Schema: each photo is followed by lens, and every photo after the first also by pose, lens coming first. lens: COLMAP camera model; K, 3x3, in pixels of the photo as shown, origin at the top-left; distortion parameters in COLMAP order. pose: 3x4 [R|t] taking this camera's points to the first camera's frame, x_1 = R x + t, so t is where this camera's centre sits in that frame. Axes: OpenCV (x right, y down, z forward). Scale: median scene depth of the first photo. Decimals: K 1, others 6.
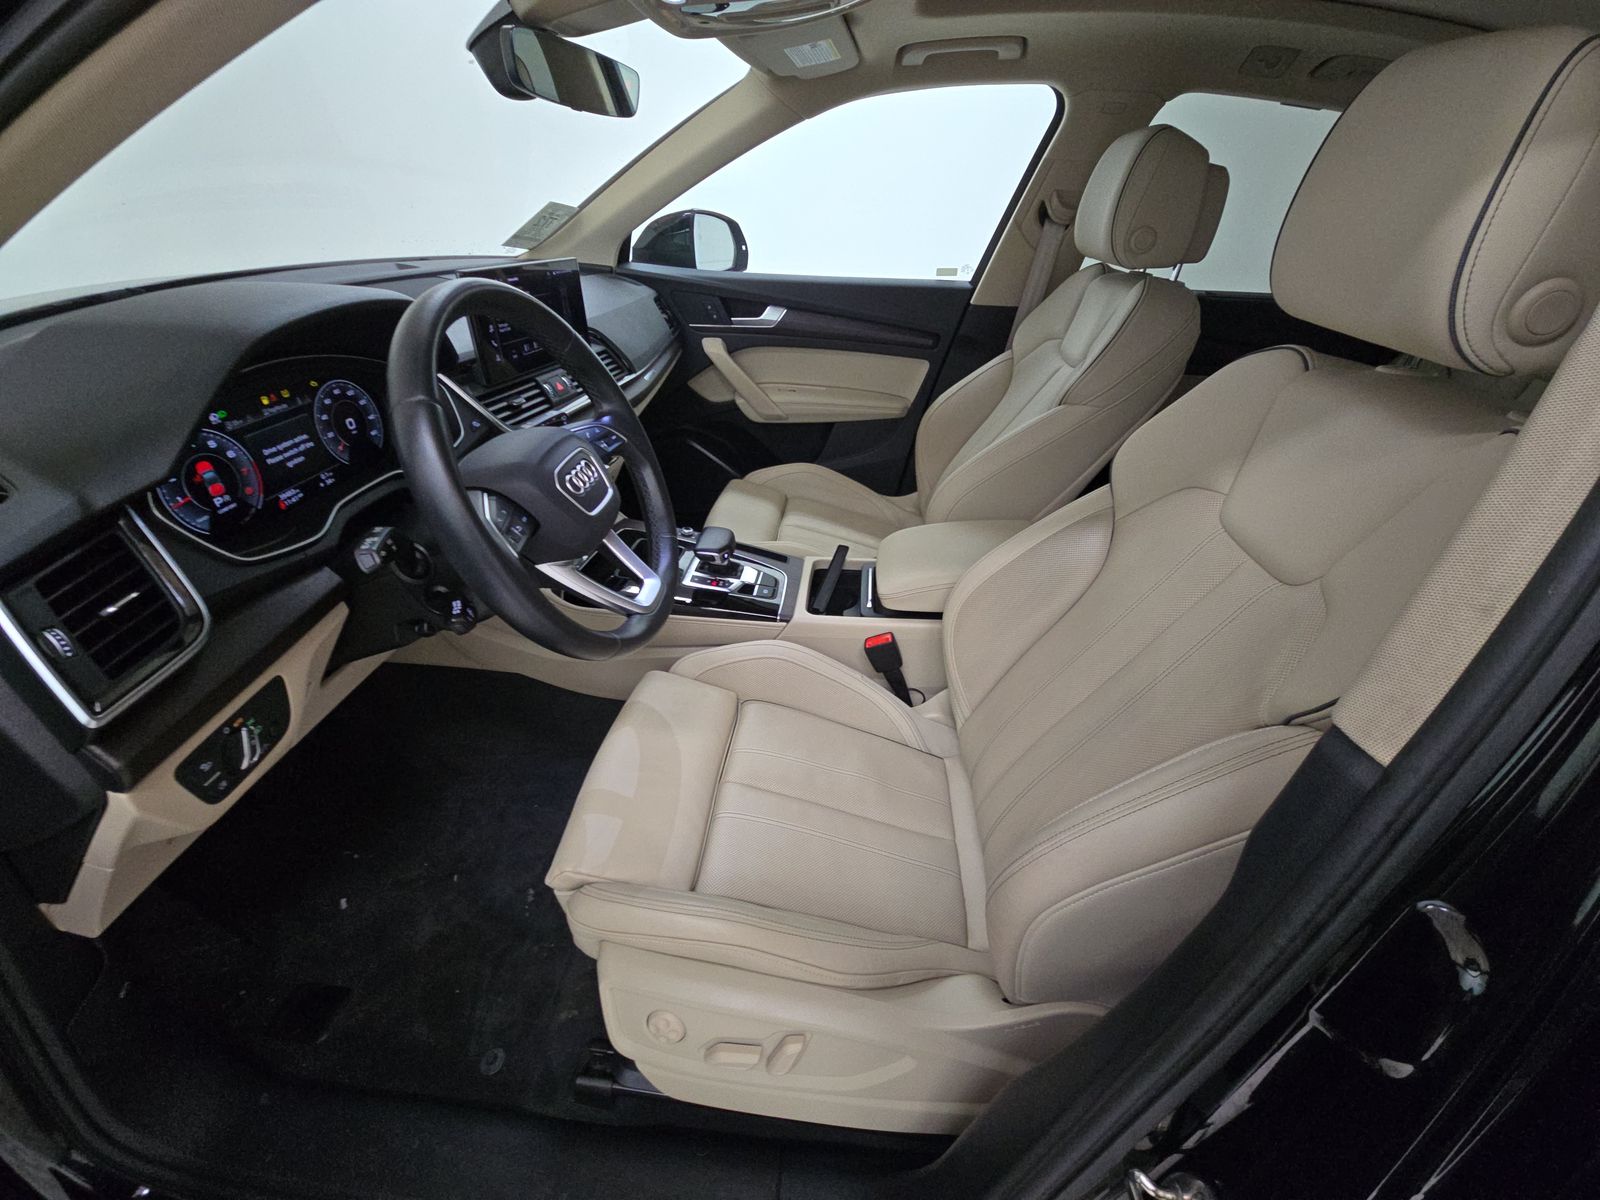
lens RADIAL K [[637.7, 0, 809.0], [0, 637.7, 597.9], [0, 0, 1]] dist [-0.001862, -0.000250]
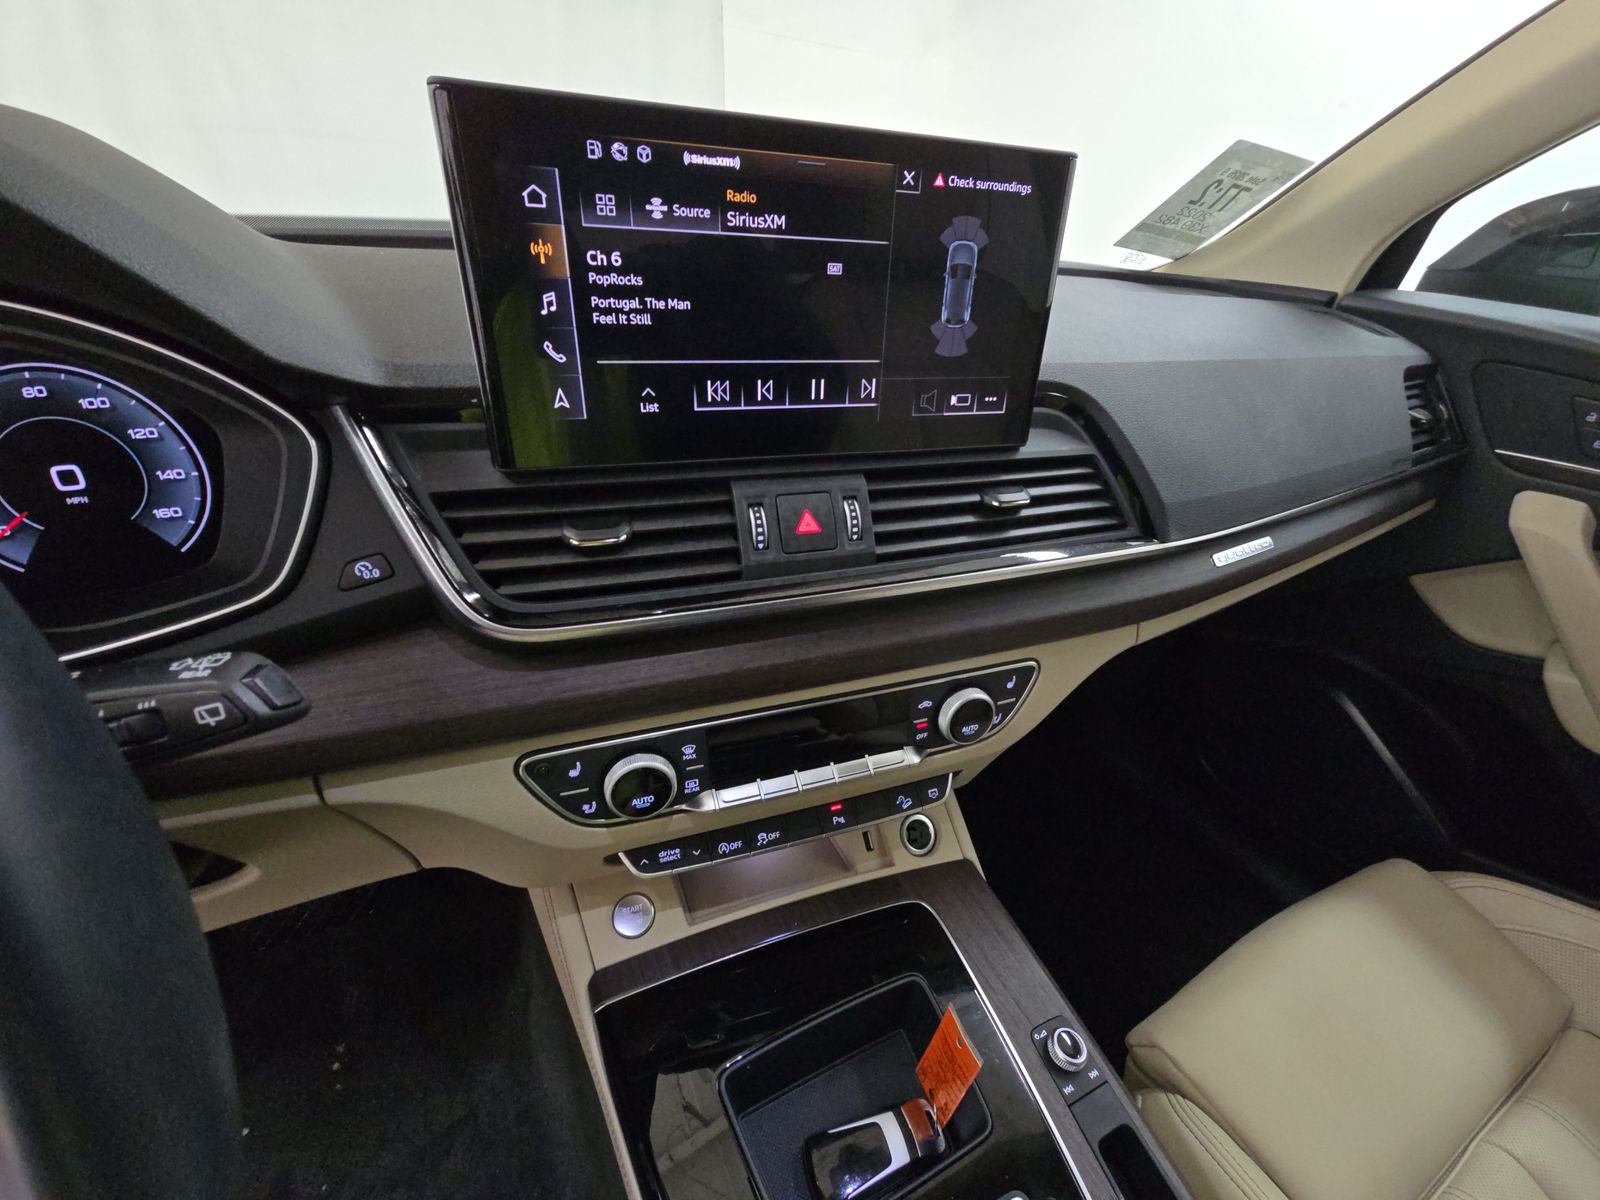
lens RADIAL K [[637.7, 0, 809.0], [0, 637.7, 597.9], [0, 0, 1]] dist [-0.001862, -0.000250]
pose [[0.525524, 0.383858, -0.759261, -0.086894], [-0.464561, 0.877112, 0.121893, -0.224335], [0.712746, 0.288665, 0.639269, 0.532500]]
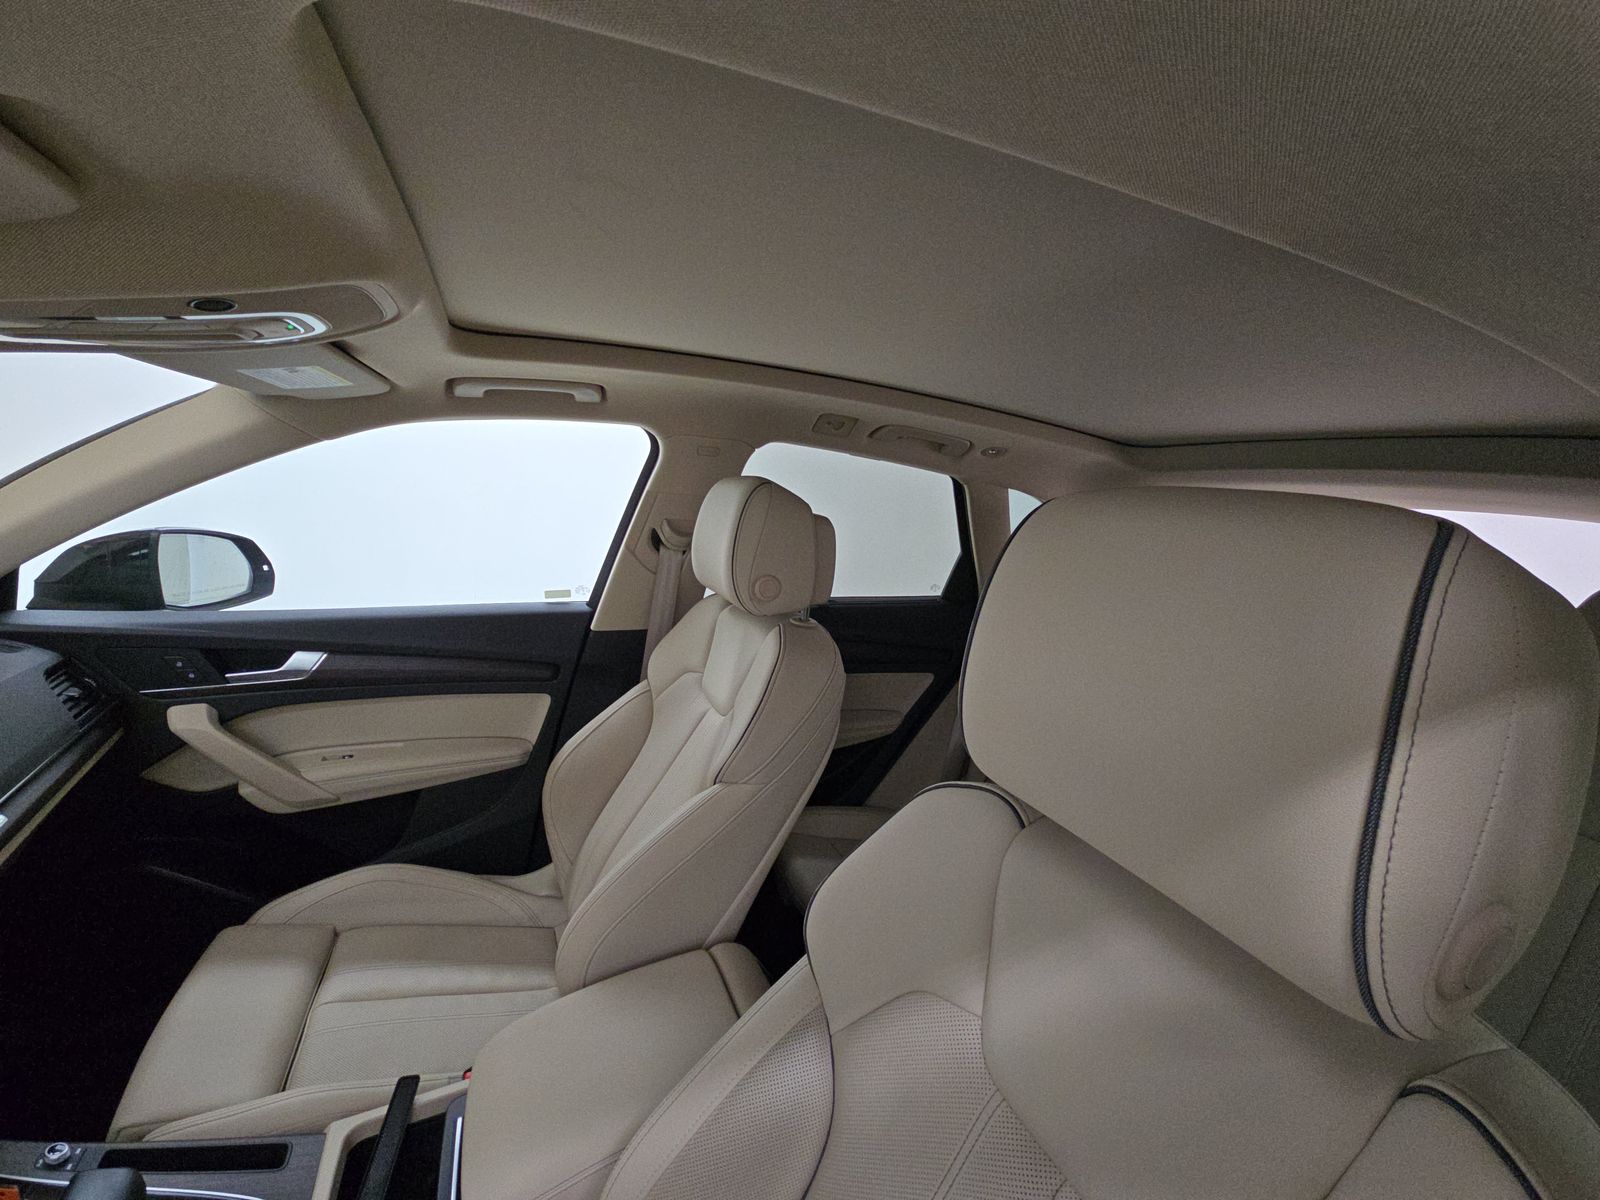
lens RADIAL K [[637.7, 0, 809.0], [0, 637.7, 597.9], [0, 0, 1]] dist [-0.001862, -0.000250]
pose [[0.867857, -0.064710, 0.492581, 0.092271], [0.236008, 0.926165, -0.294142, -0.186380], [-0.437178, 0.371526, 0.819051, 0.169578]]
